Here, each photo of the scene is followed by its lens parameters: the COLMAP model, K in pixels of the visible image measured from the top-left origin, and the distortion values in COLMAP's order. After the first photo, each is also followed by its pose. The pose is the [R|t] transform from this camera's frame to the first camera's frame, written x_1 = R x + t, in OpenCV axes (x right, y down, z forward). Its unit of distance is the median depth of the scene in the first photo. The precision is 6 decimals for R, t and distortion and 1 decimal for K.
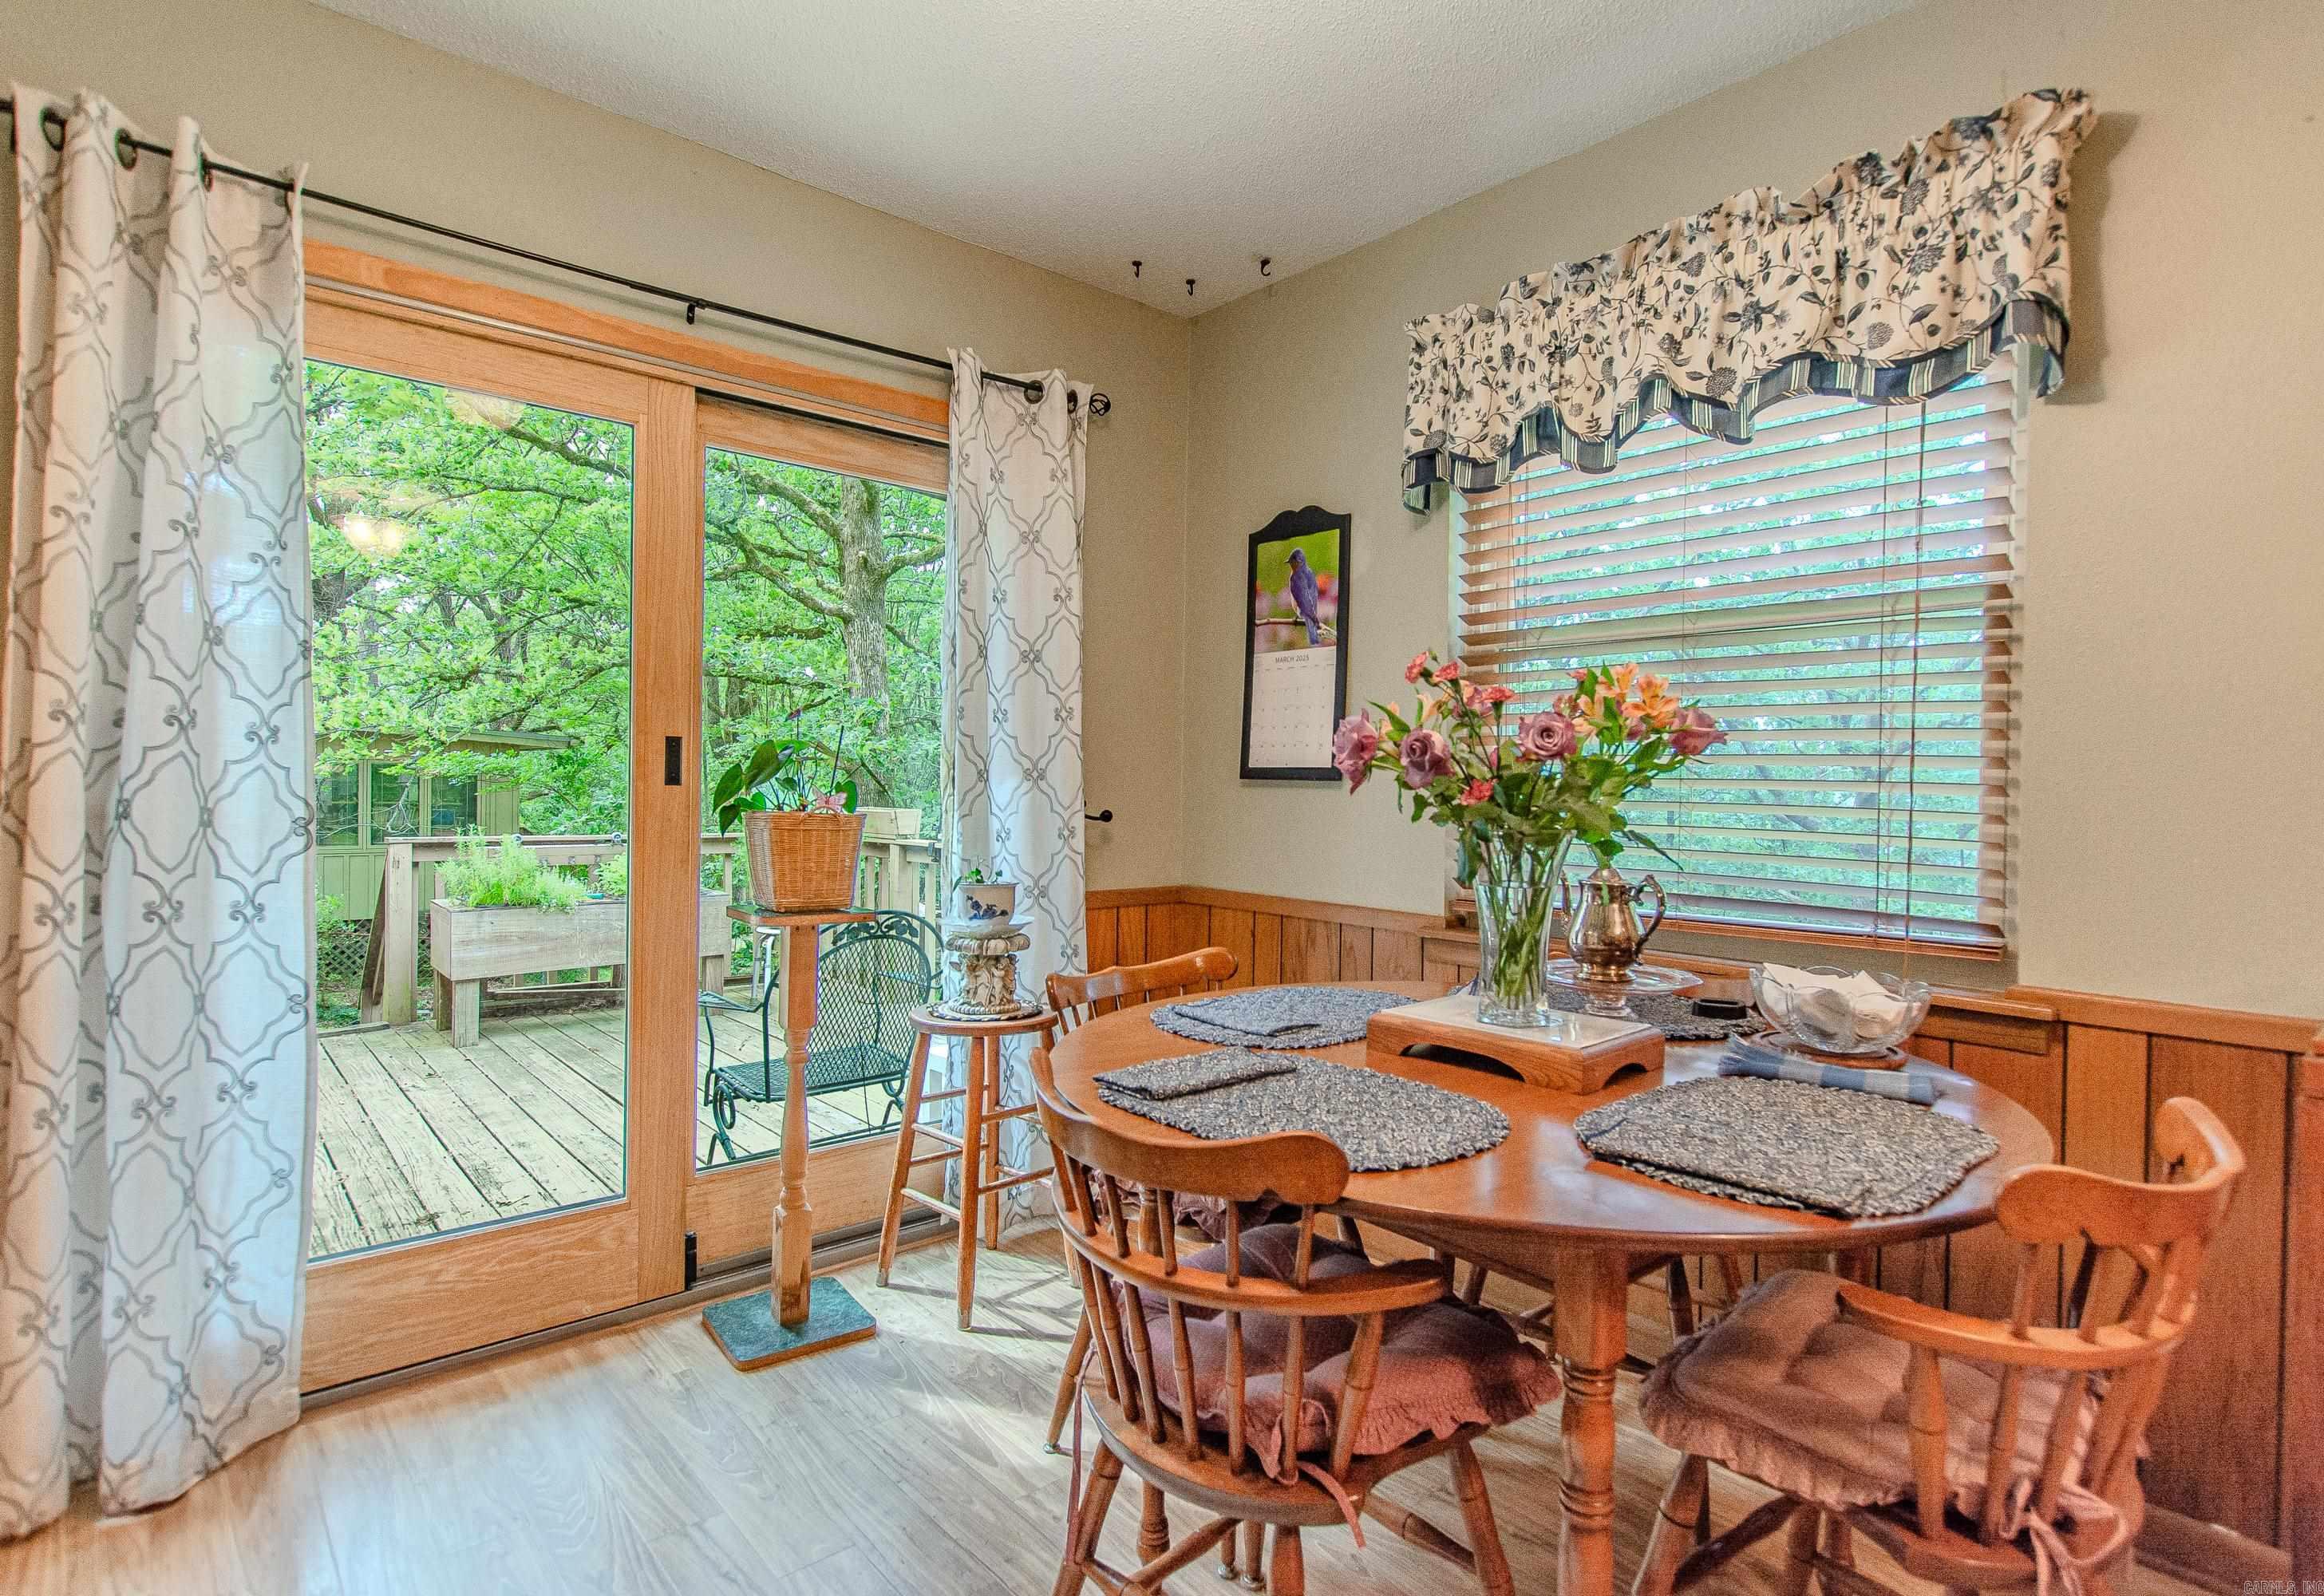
lens RADIAL K [[1166.8, 0, 1162.0], [0, 1166.8, 798.0], [0, 0, 1]] dist [0.003633, 0.000466]
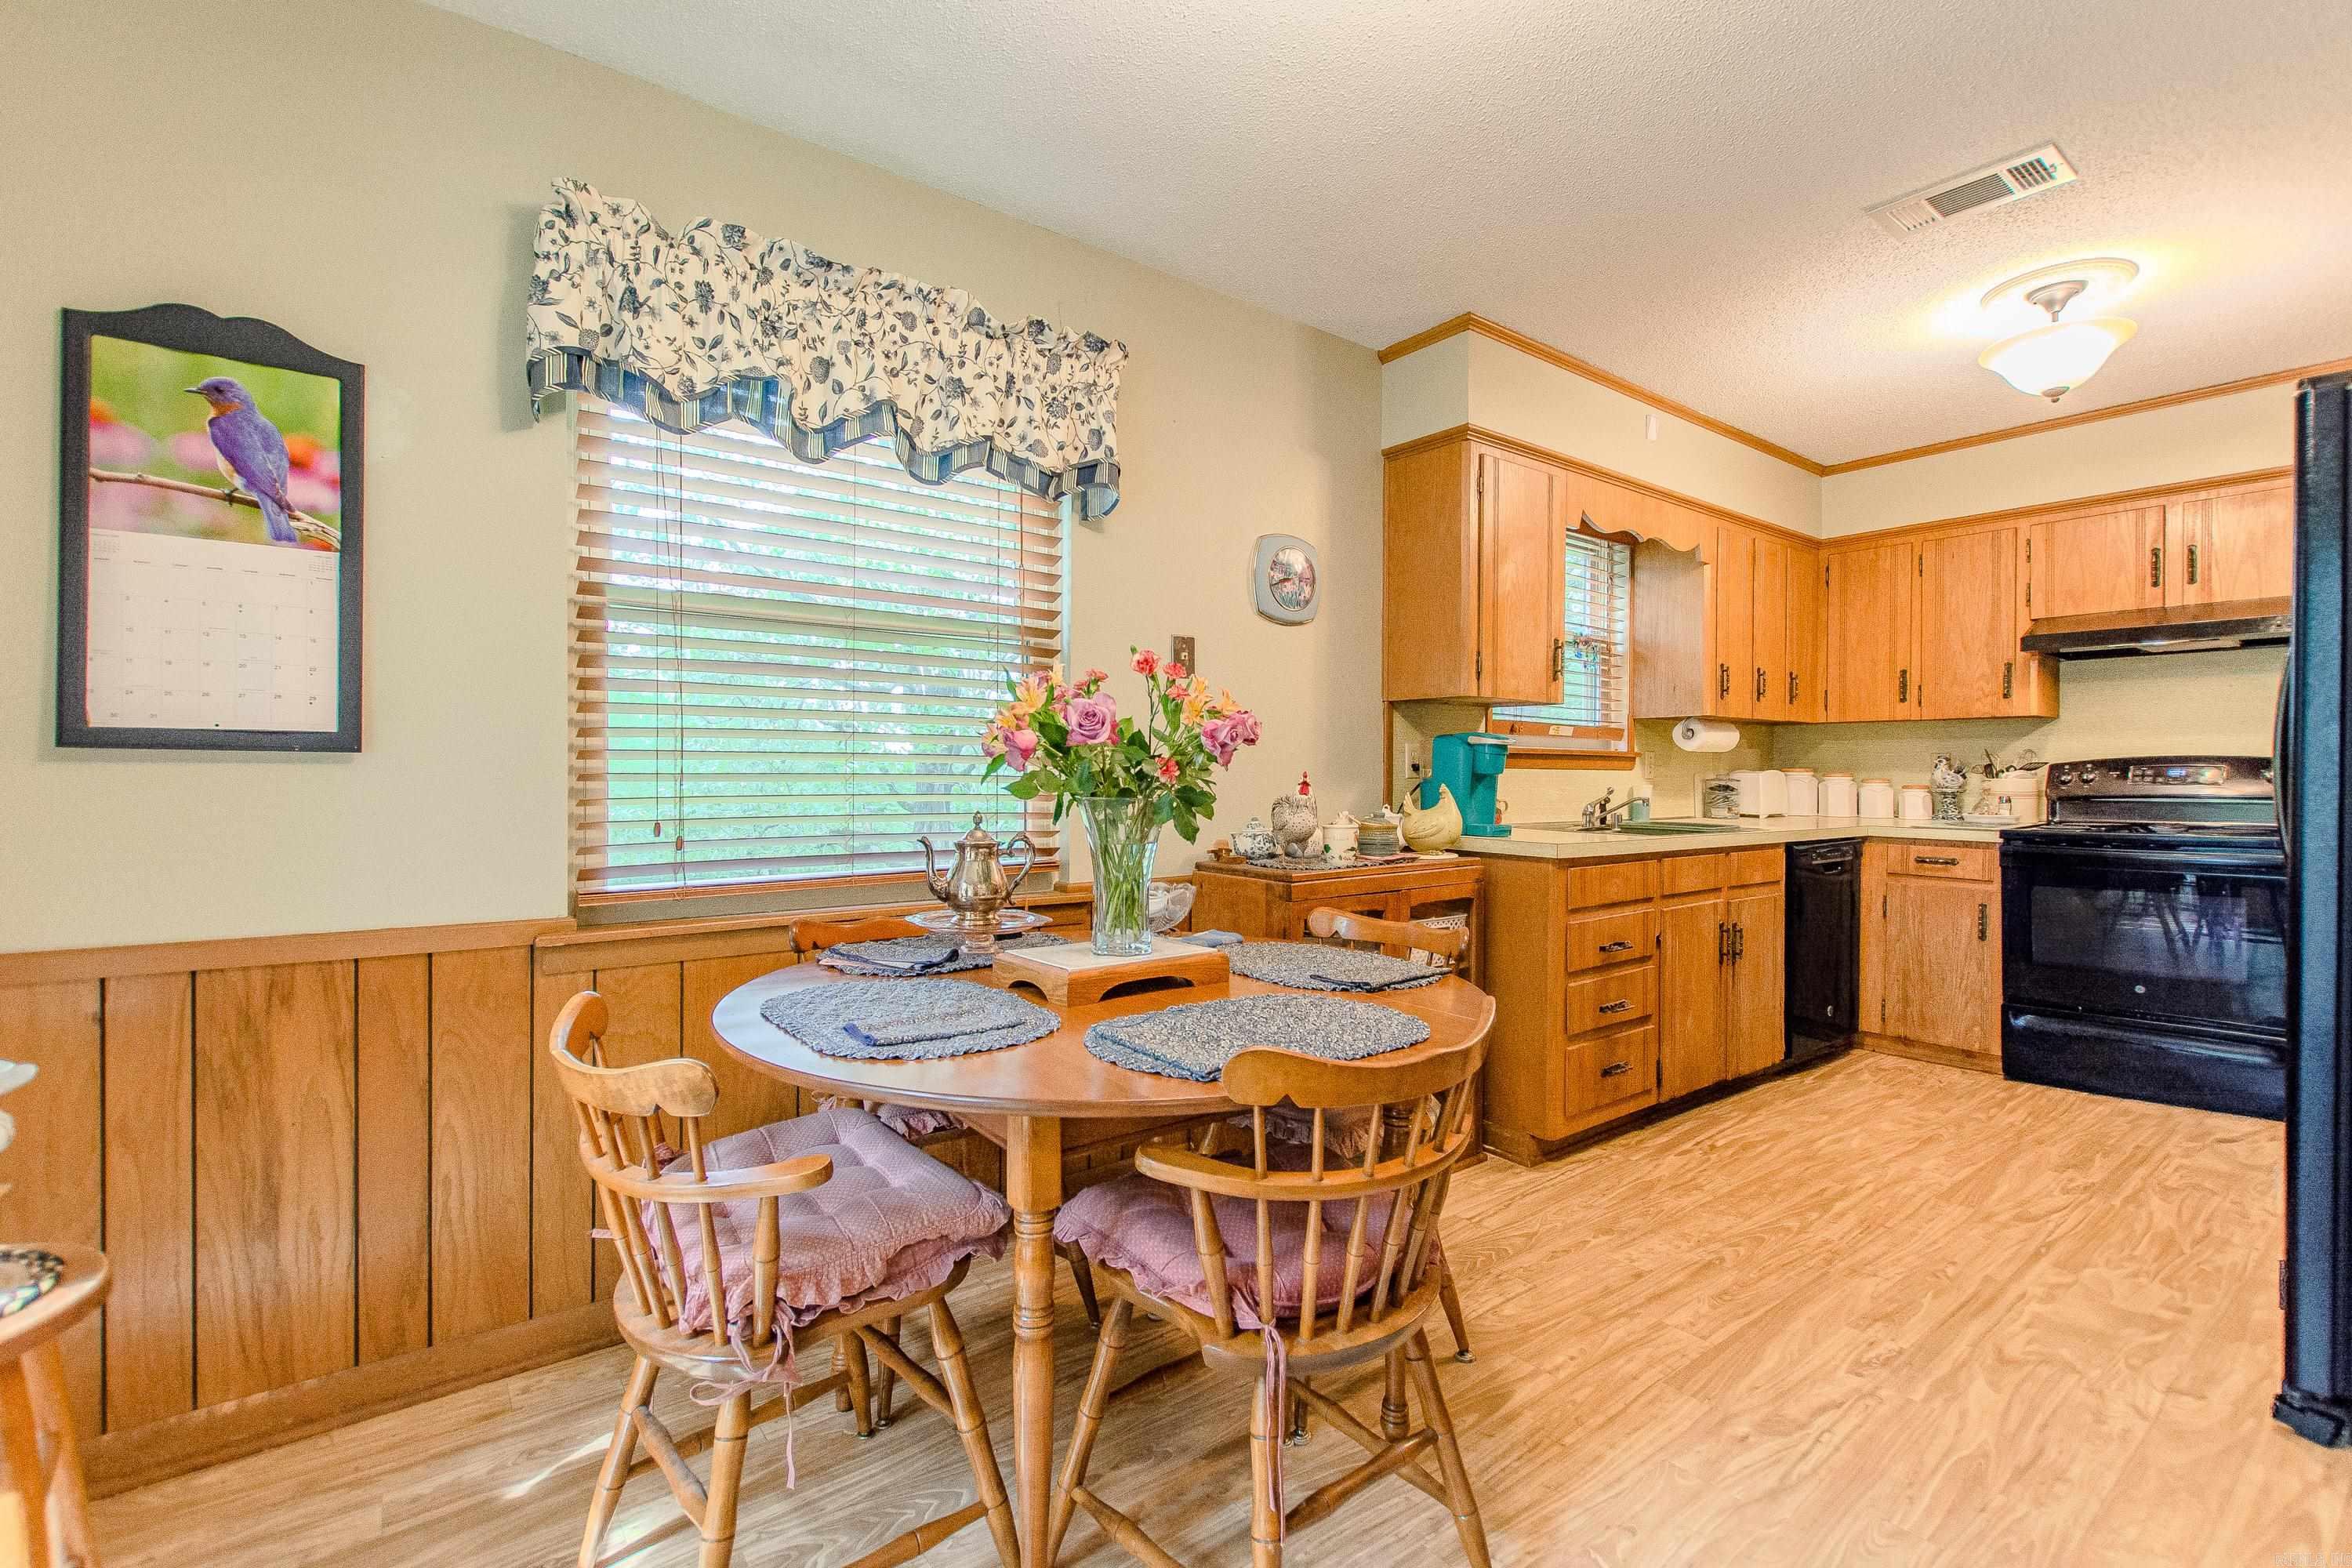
lens RADIAL K [[1062.0, 0, 1176.0], [0, 1062.0, 784.0], [0, 0, 1]] dist [0.000898, -0.000615]
pose [[0.047873, -0.028642, 0.998443, -0.496037], [0.008485, 0.999564, 0.028267, -0.010878], [-0.998817, 0.007119, 0.048095, 0.542081]]
